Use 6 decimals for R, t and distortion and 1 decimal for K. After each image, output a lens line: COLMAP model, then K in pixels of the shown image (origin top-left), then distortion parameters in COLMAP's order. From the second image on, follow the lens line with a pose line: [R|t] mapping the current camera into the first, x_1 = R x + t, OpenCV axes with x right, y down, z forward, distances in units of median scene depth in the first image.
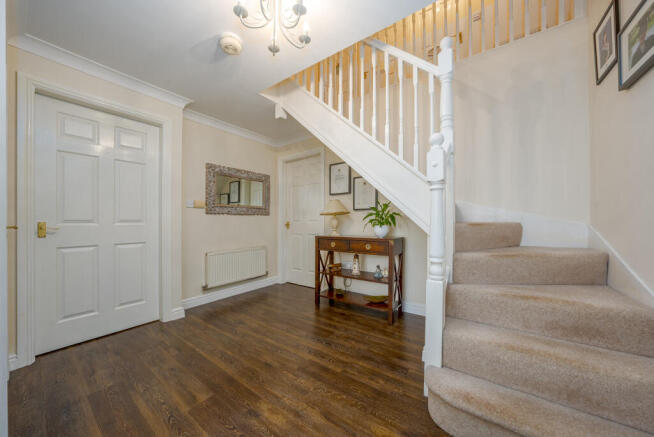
lens RADIAL K [[225.2, 0, 327.0], [0, 225.2, 218.5], [0, 0, 1]] dist [-0.000206, -0.000040]
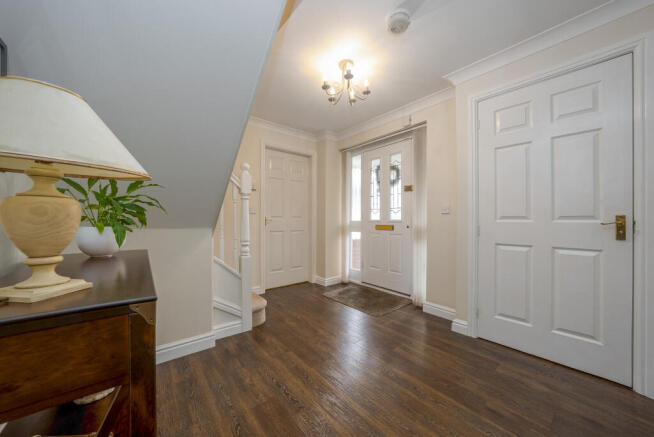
lens RADIAL K [[225.2, 0, 327.0], [0, 225.2, 218.5], [0, 0, 1]] dist [-0.000206, -0.000040]
pose [[-0.965931, 0.001995, 0.258791, -0.379681], [-0.002934, 0.999822, -0.018660, 0.031852], [-0.258782, -0.018784, -0.965753, 1.892486]]
